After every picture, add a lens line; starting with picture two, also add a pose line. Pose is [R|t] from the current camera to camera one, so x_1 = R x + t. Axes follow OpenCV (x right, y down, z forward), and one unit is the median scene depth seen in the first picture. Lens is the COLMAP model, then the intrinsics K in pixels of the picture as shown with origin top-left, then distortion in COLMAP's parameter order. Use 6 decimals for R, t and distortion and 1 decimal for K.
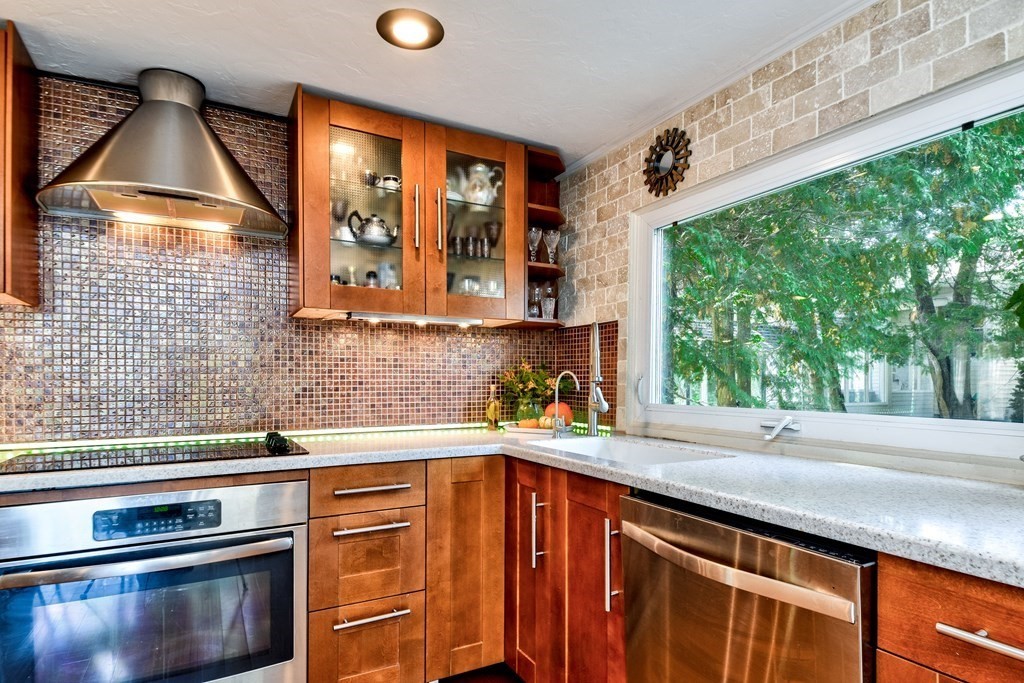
lens RADIAL K [[565.9, 0, 523.6], [0, 565.9, 384.4], [0, 0, 1]] dist [0.061658, -0.051750]
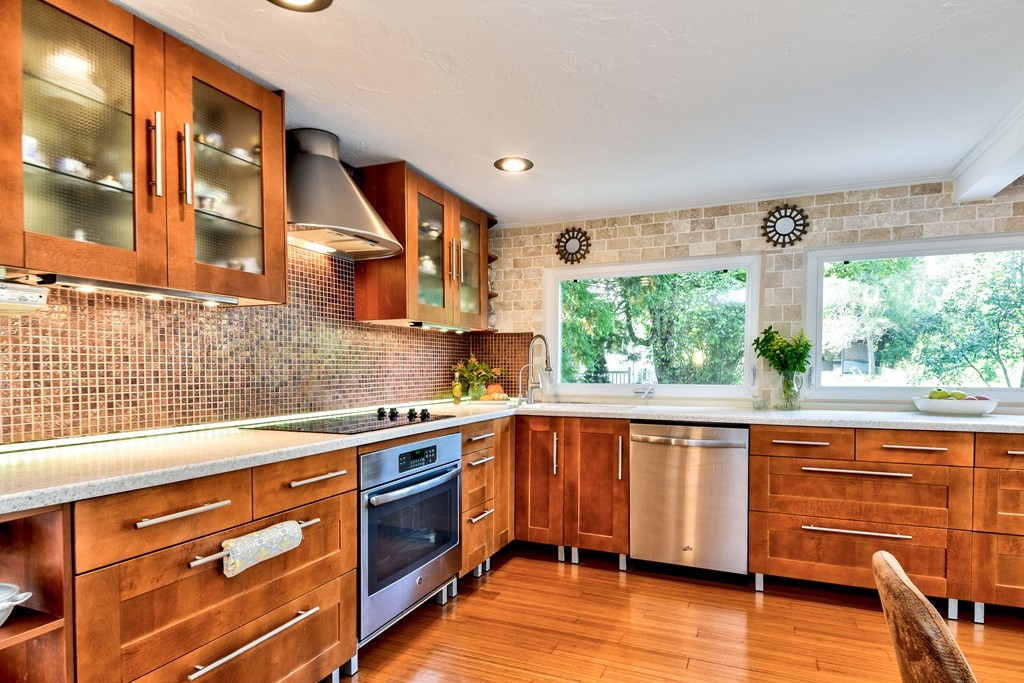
lens RADIAL K [[565.9, 0, 523.6], [0, 565.9, 384.4], [0, 0, 1]] dist [0.061658, -0.051750]
pose [[0.782699, -0.017720, 0.622148, -0.976093], [0.002914, 0.999688, 0.024808, -0.004634], [-0.622393, -0.017604, 0.782507, -0.283885]]
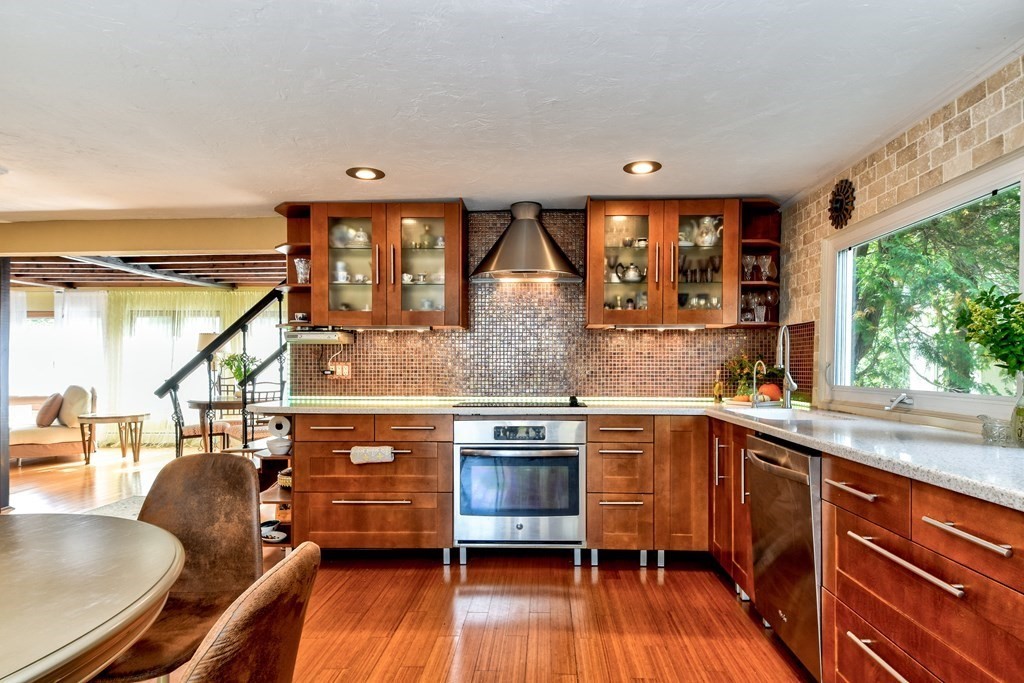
lens RADIAL K [[578.2, 0, 516.0], [0, 578.2, 366.7], [0, 0, 1]] dist [0.046954, -0.052570]
pose [[0.846520, 0.003028, -0.532348, 0.337609], [-0.006863, 0.999963, -0.005224, 0.003432], [0.532312, 0.008076, 0.846510, -0.559576]]
